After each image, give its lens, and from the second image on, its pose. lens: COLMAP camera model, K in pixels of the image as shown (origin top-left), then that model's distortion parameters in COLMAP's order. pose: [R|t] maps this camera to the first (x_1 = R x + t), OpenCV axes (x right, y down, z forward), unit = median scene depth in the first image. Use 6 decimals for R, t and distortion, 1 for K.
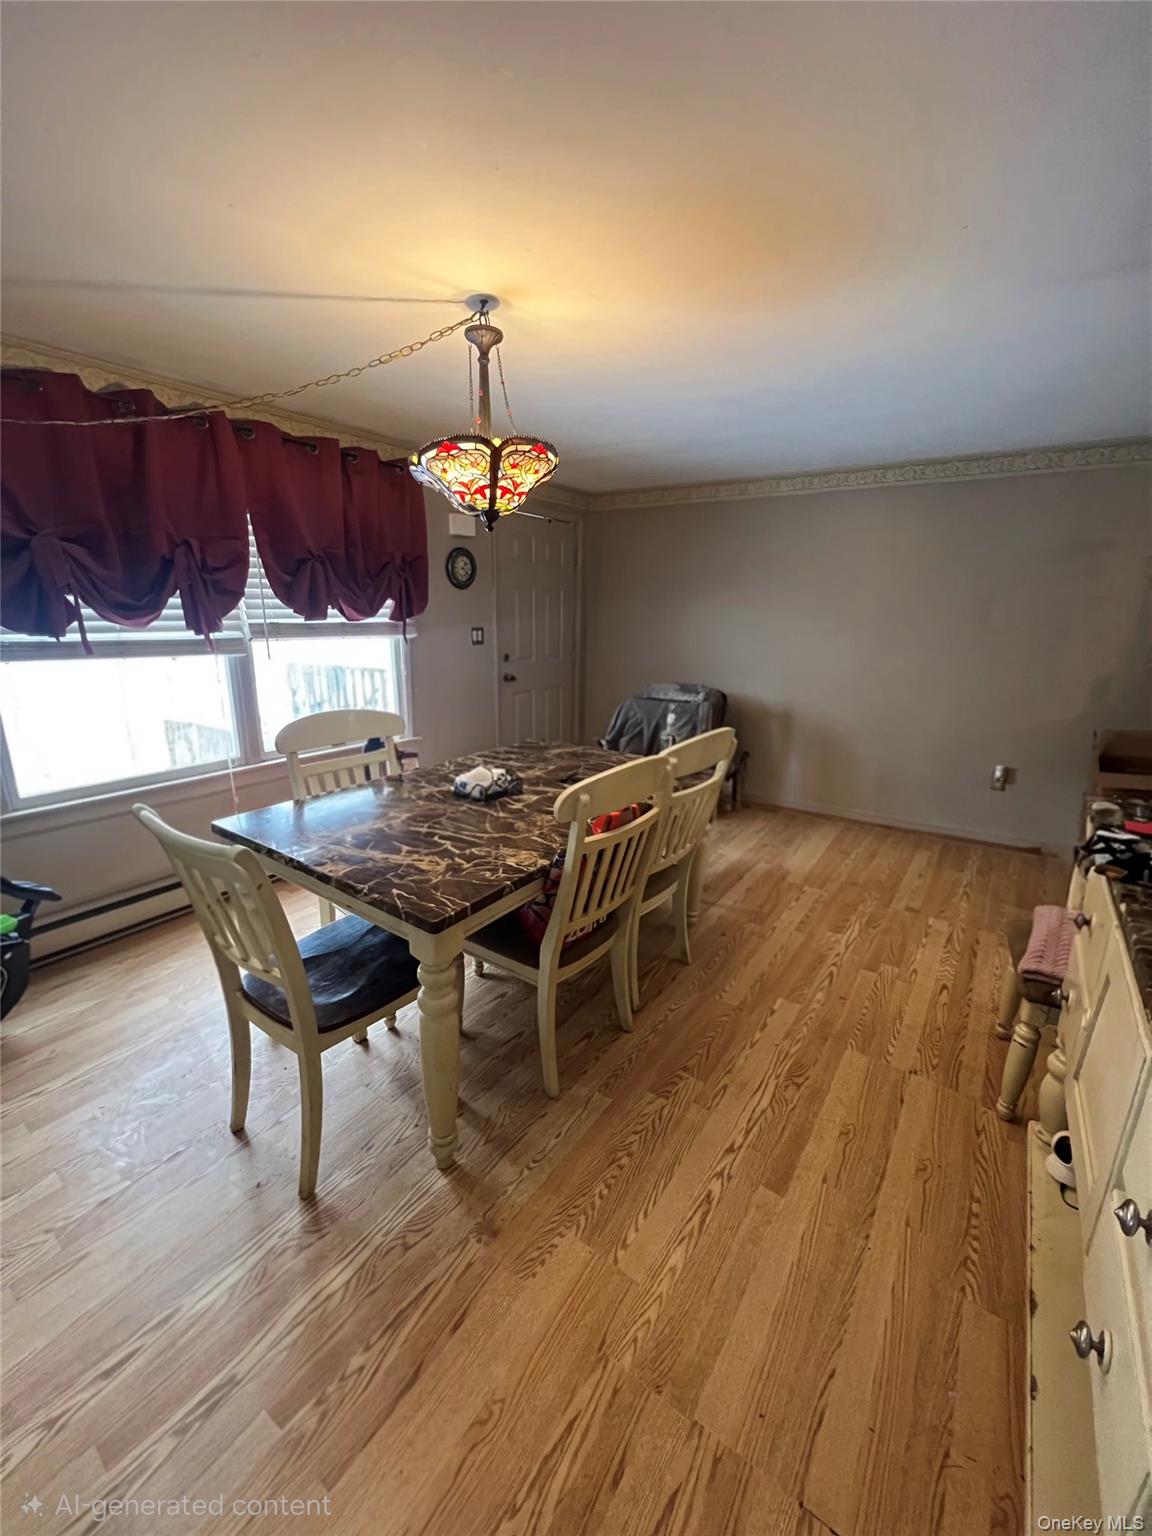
lens RADIAL K [[622.4, 0, 576.0], [0, 622.4, 768.0], [0, 0, 1]] dist [-0.000295, 0.000037]
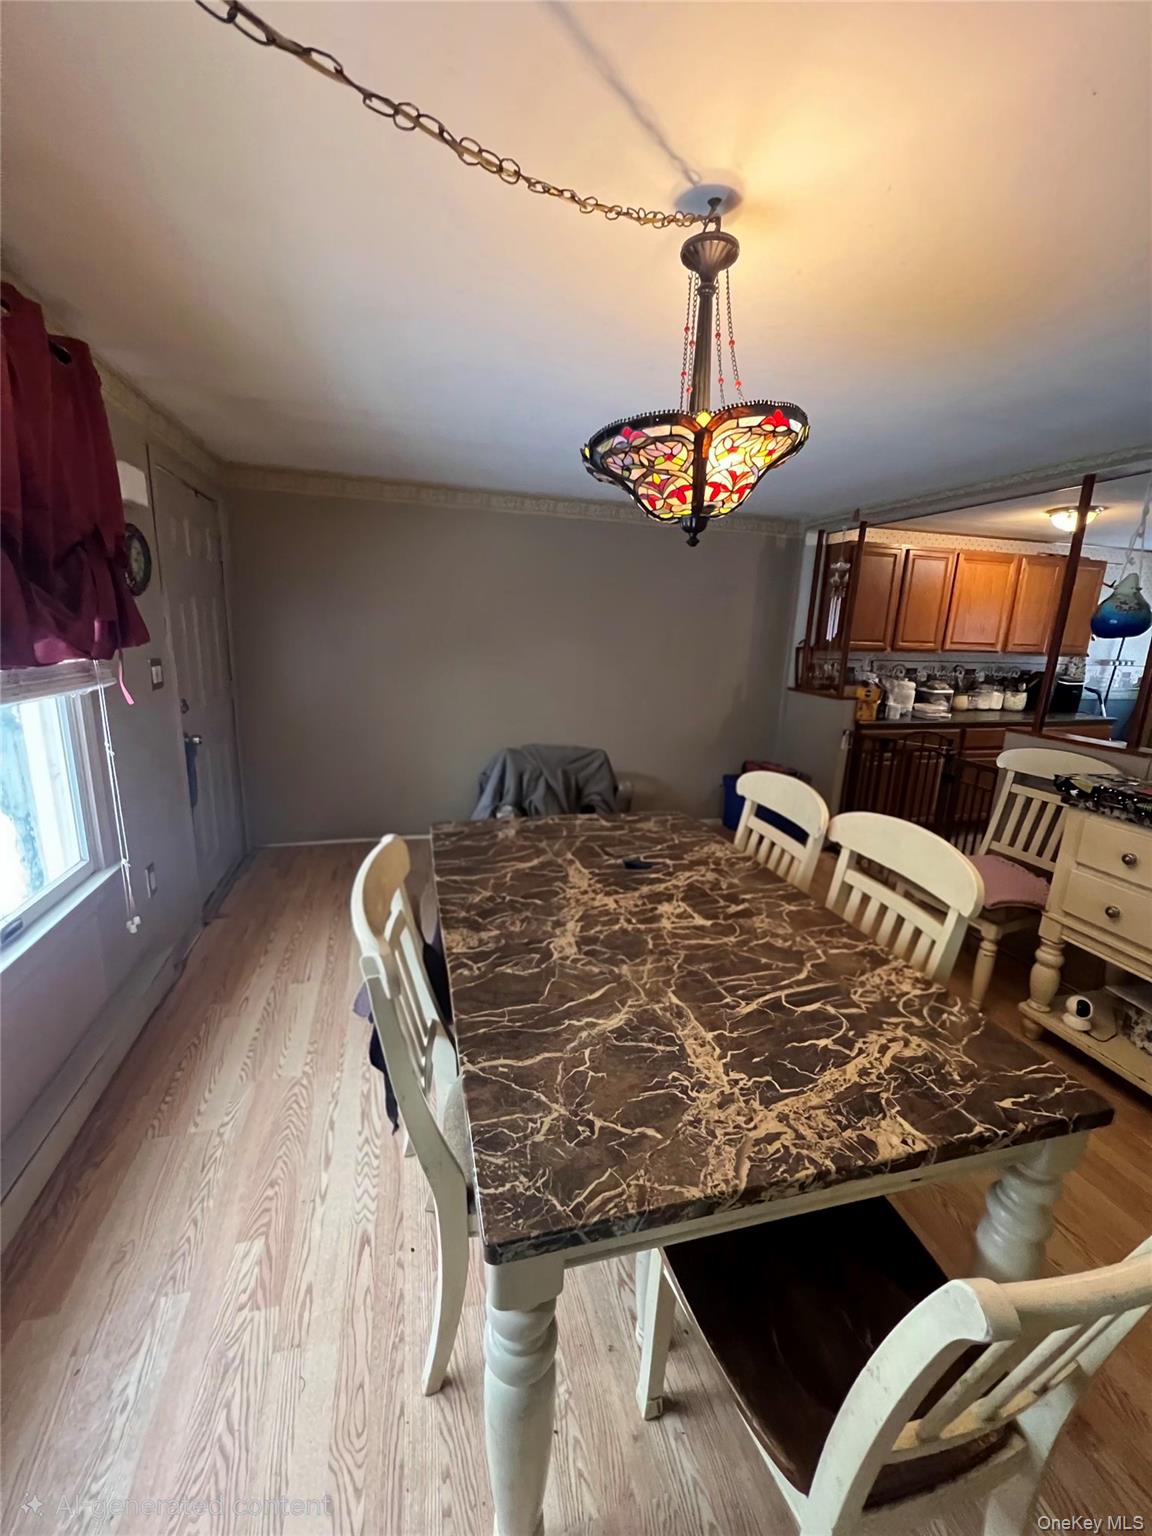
lens RADIAL K [[622.4, 0, 576.0], [0, 622.4, 768.0], [0, 0, 1]] dist [-0.000295, 0.000037]
pose [[0.638353, -0.164811, 0.751893, -0.839245], [0.170081, 0.982866, 0.071042, -0.228297], [-0.750719, 0.082533, 0.655446, 0.725663]]
